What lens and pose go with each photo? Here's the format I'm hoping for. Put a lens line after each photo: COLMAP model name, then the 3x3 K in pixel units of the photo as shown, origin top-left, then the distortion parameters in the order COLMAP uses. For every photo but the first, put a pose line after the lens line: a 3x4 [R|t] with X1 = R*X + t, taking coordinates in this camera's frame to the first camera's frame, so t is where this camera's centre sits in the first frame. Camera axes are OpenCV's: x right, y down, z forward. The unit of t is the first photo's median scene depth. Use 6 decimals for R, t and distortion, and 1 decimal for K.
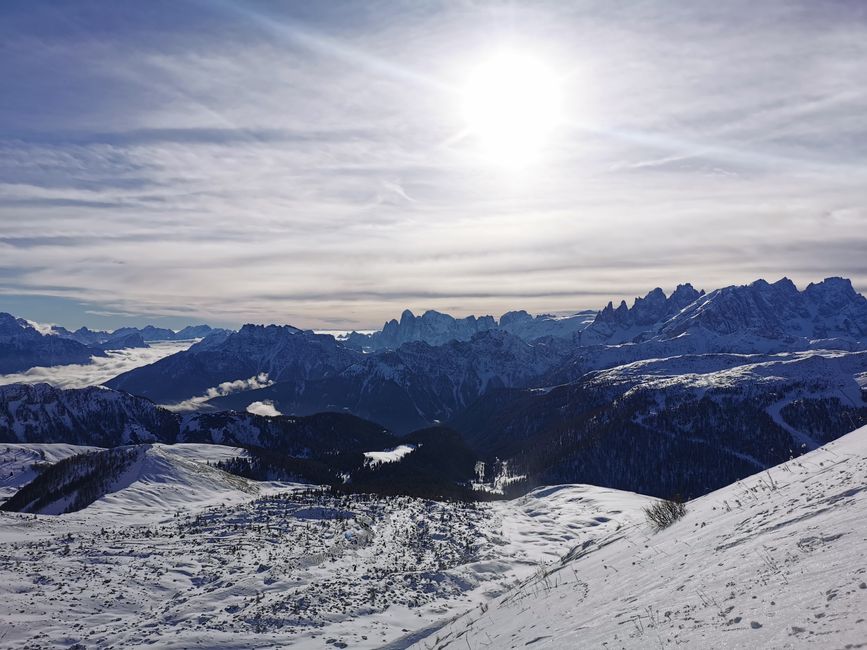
lens RADIAL K [[649.2, 0, 430.8], [0, 649.2, 328.1], [0, 0, 1]] dist [0.048578, -0.016250]
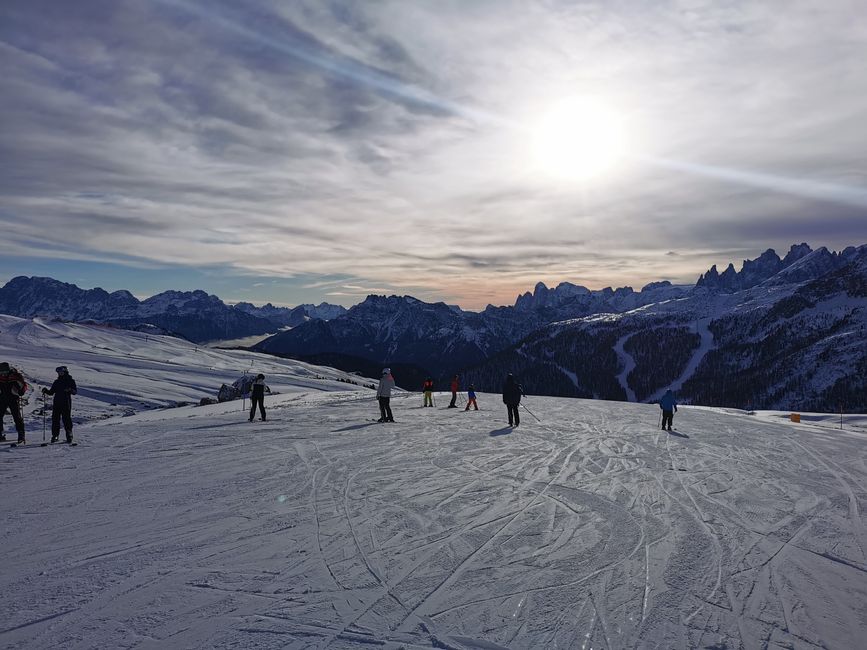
lens RADIAL K [[649.2, 0, 436.1], [0, 649.2, 322.2], [0, 0, 1]] dist [0.048578, -0.016250]
pose [[0.963620, -0.000200, -0.267275, 0.122314], [0.006305, 0.999738, 0.021984, 0.017119], [0.267200, -0.022869, 0.963370, -0.034284]]
